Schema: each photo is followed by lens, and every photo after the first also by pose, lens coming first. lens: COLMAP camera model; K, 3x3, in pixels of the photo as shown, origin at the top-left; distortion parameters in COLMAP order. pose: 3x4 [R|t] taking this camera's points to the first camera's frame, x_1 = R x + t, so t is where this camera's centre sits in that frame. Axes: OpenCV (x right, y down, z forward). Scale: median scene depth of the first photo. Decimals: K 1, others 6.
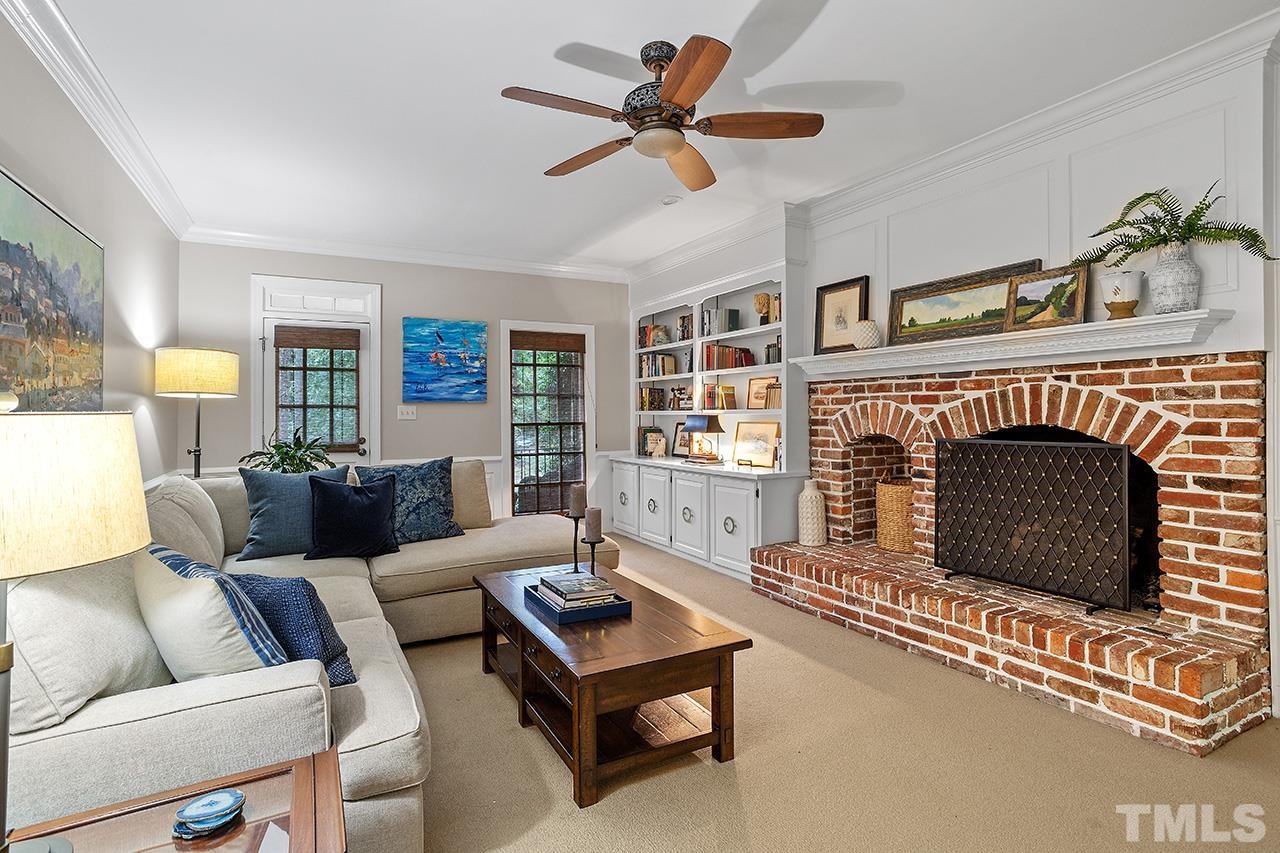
lens RADIAL K [[625.4, 0, 639.3], [0, 625.4, 419.8], [0, 0, 1]] dist [-0.052071, 0.033588]
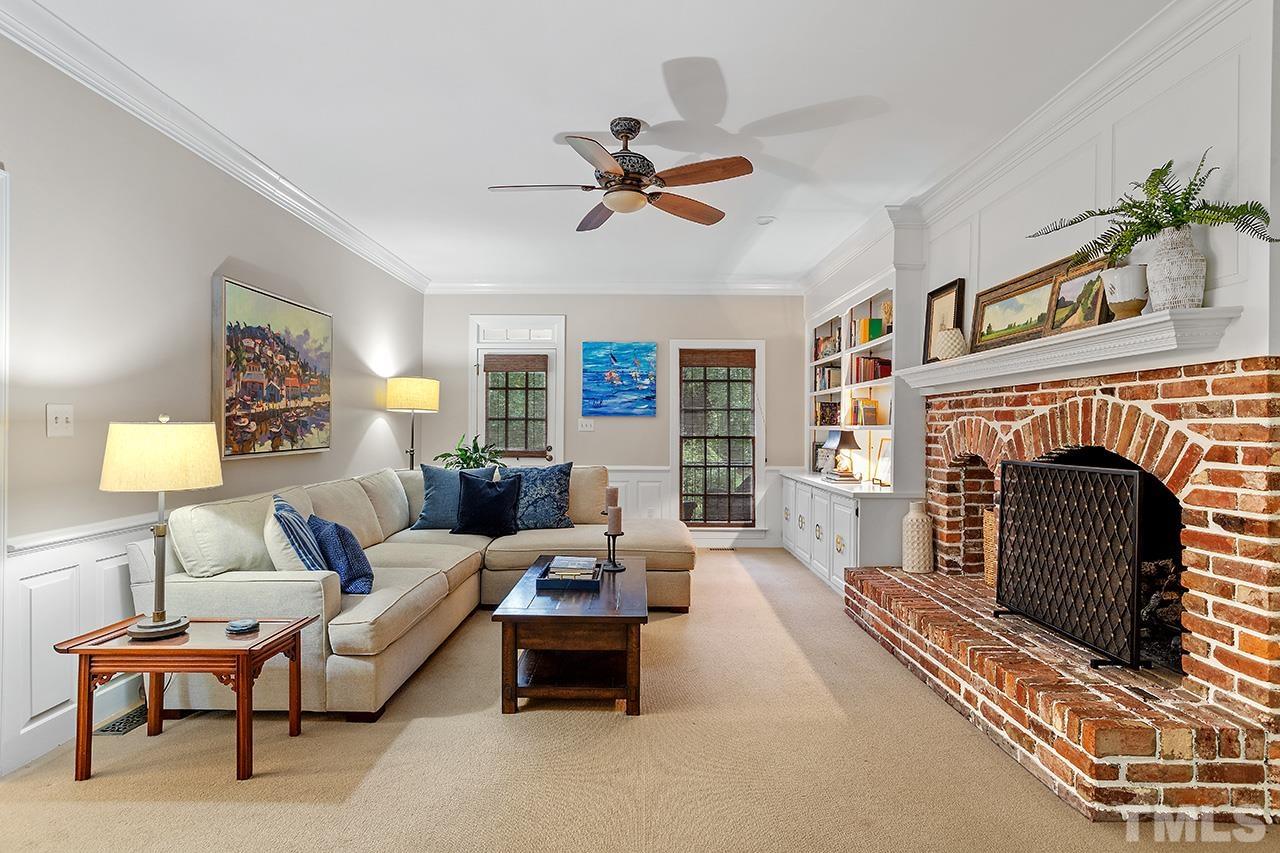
lens RADIAL K [[681.4, 0, 639.4], [0, 681.4, 440.7], [0, 0, 1]] dist [-0.048453, 0.038535]
pose [[0.880337, 0.020568, -0.473903, 0.497123], [-0.016042, 0.999779, 0.013592, -0.001956], [0.474077, -0.004363, 0.880472, -0.102511]]
